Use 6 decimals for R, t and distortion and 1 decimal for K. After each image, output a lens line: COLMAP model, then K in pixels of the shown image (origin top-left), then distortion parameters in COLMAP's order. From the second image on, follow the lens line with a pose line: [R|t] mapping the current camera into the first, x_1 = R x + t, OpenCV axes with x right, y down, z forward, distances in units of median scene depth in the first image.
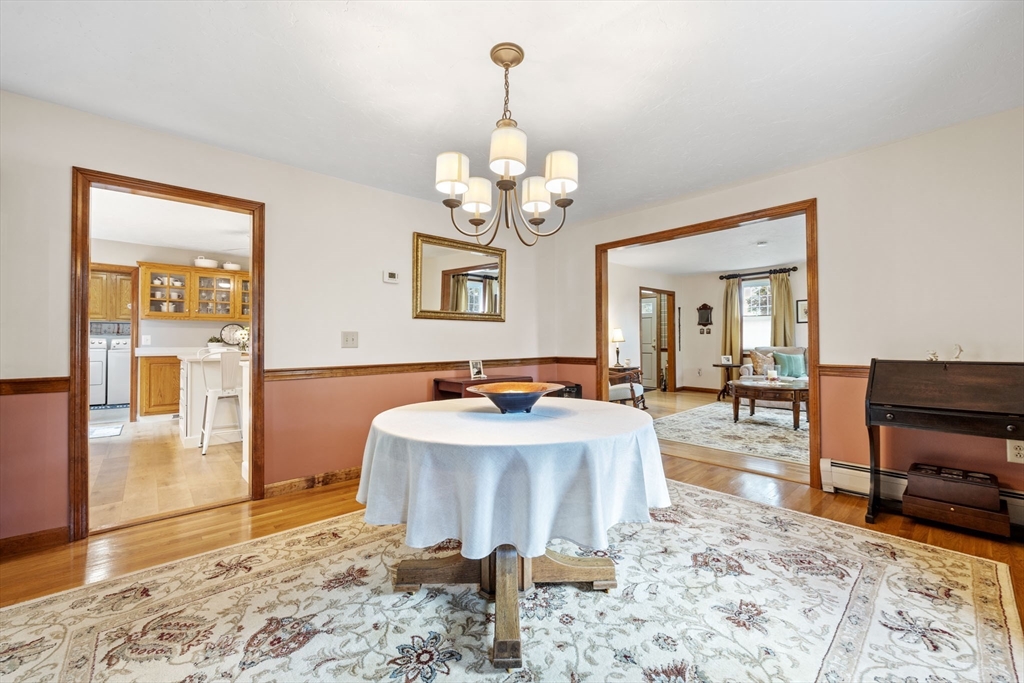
lens RADIAL K [[409.3, 0, 521.7], [0, 409.3, 334.3], [0, 0, 1]] dist [-0.008528, 0.000015]
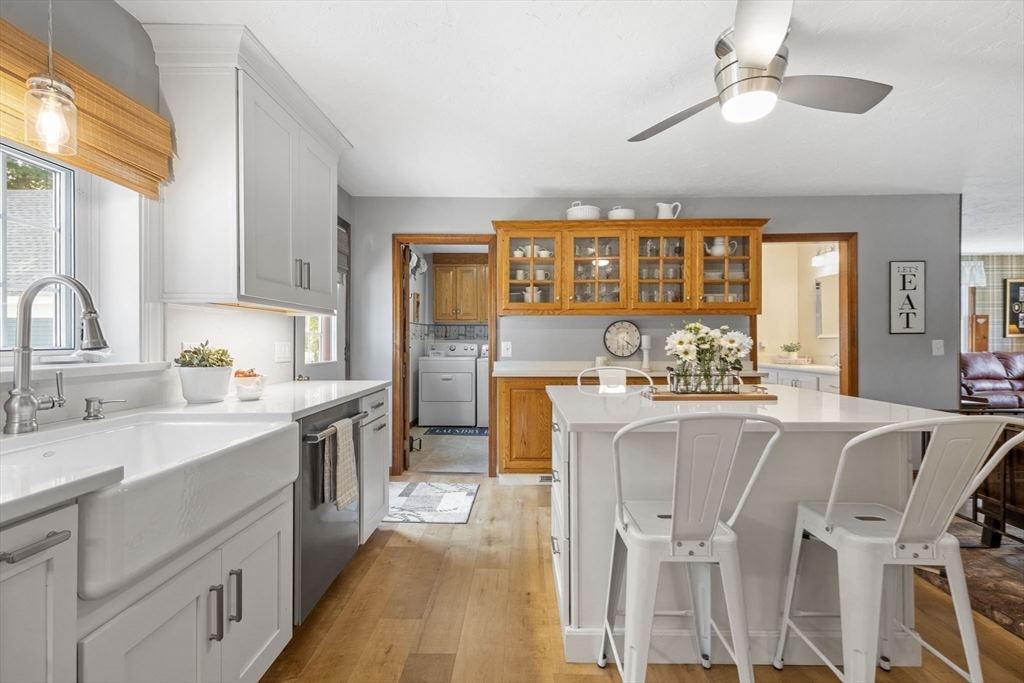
lens RADIAL K [[443.0, 0, 514.8], [0, 443.0, 342.0], [0, 0, 1]] dist [-0.000919, -0.000116]
pose [[0.722679, 0.001016, -0.691183, -0.437304], [0.011499, 0.999843, 0.013492, -0.006298], [0.691088, -0.017698, 0.722554, 0.508978]]
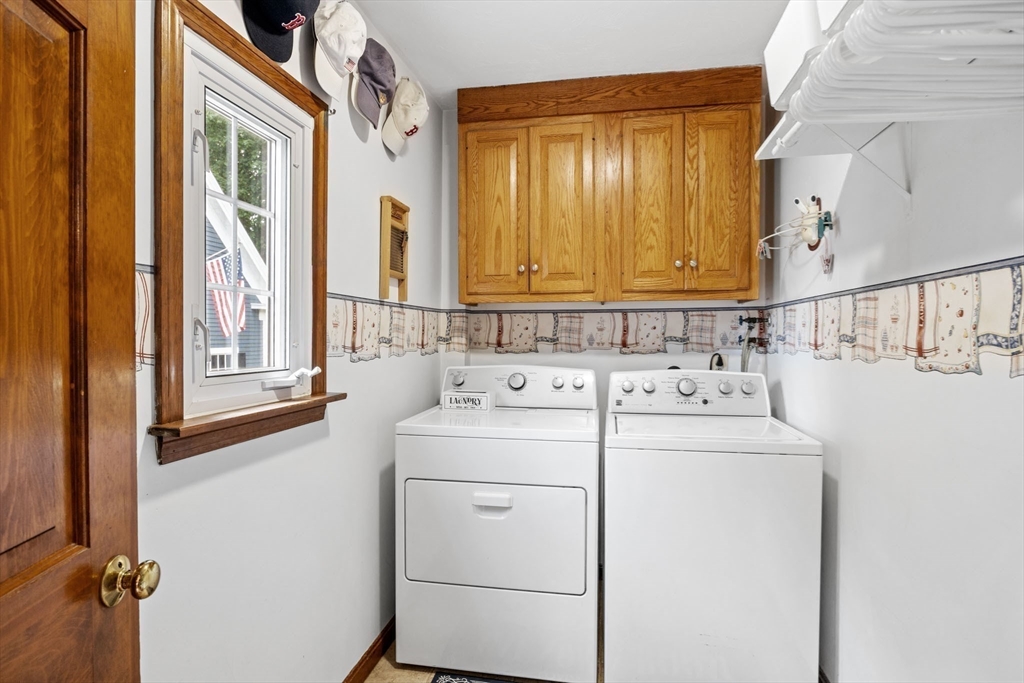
lens RADIAL K [[537.7, 0, 513.7], [0, 537.7, 342.8], [0, 0, 1]] dist [-0.000120, -0.000003]
pose [[0.600228, 0.003518, -0.799821, -0.997732], [0.015352, 0.999755, 0.015919, -0.016418], [0.799682, -0.021834, 0.600027, 0.961998]]
